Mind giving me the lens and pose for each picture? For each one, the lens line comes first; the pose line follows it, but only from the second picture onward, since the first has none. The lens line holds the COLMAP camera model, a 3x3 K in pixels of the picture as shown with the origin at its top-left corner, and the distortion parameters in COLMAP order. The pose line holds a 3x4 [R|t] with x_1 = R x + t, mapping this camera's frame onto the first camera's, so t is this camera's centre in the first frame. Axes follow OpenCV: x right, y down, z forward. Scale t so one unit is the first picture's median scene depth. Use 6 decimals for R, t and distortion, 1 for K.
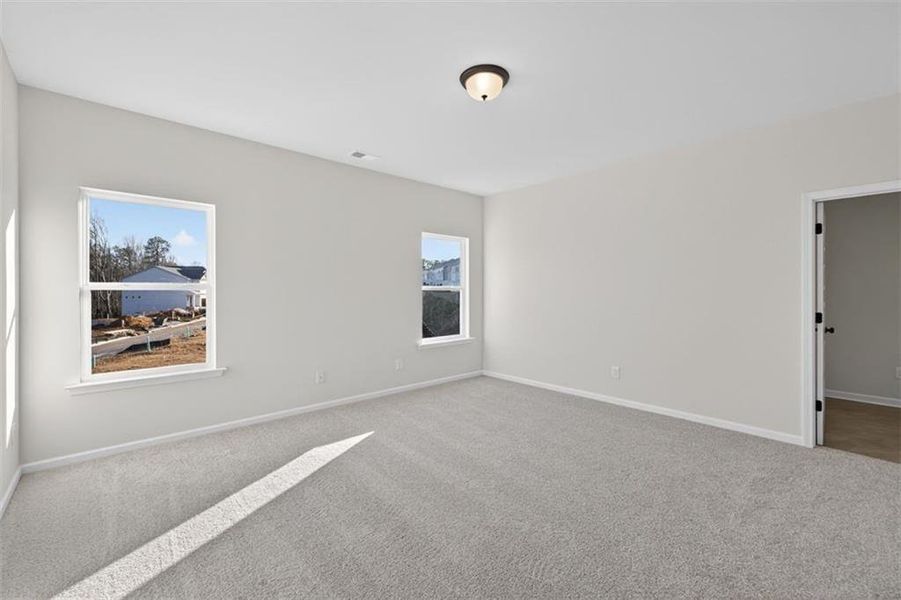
lens RADIAL K [[380.6, 0, 453.2], [0, 380.6, 294.6], [0, 0, 1]] dist [0.009257, -0.001041]
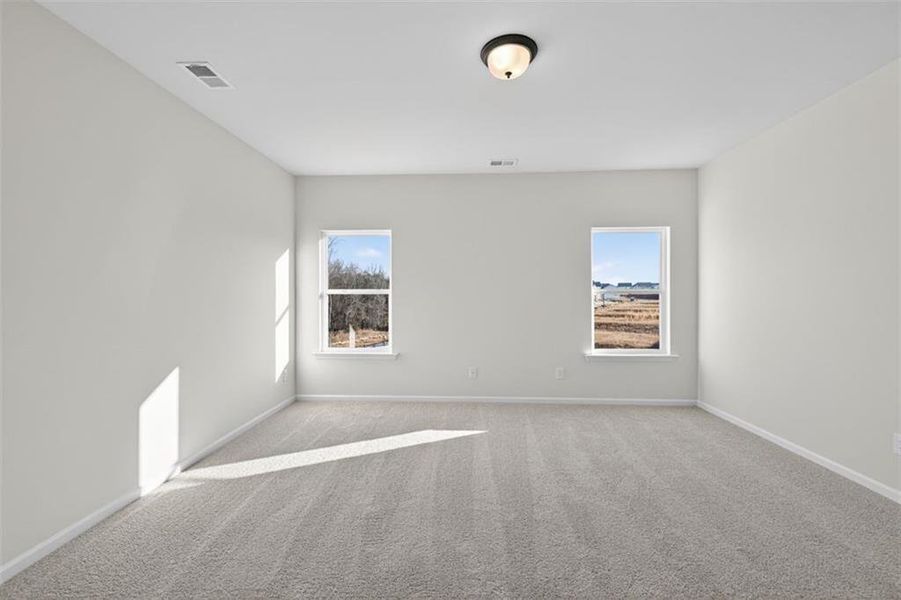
lens RADIAL K [[380.6, 0, 451.9], [0, 380.6, 297.4], [0, 0, 1]] dist [0.009257, -0.001041]
pose [[0.704387, 0.005698, -0.709793, 0.486341], [-0.005116, 0.999983, 0.002951, -0.005432], [0.709798, 0.001552, 0.704404, 0.226750]]
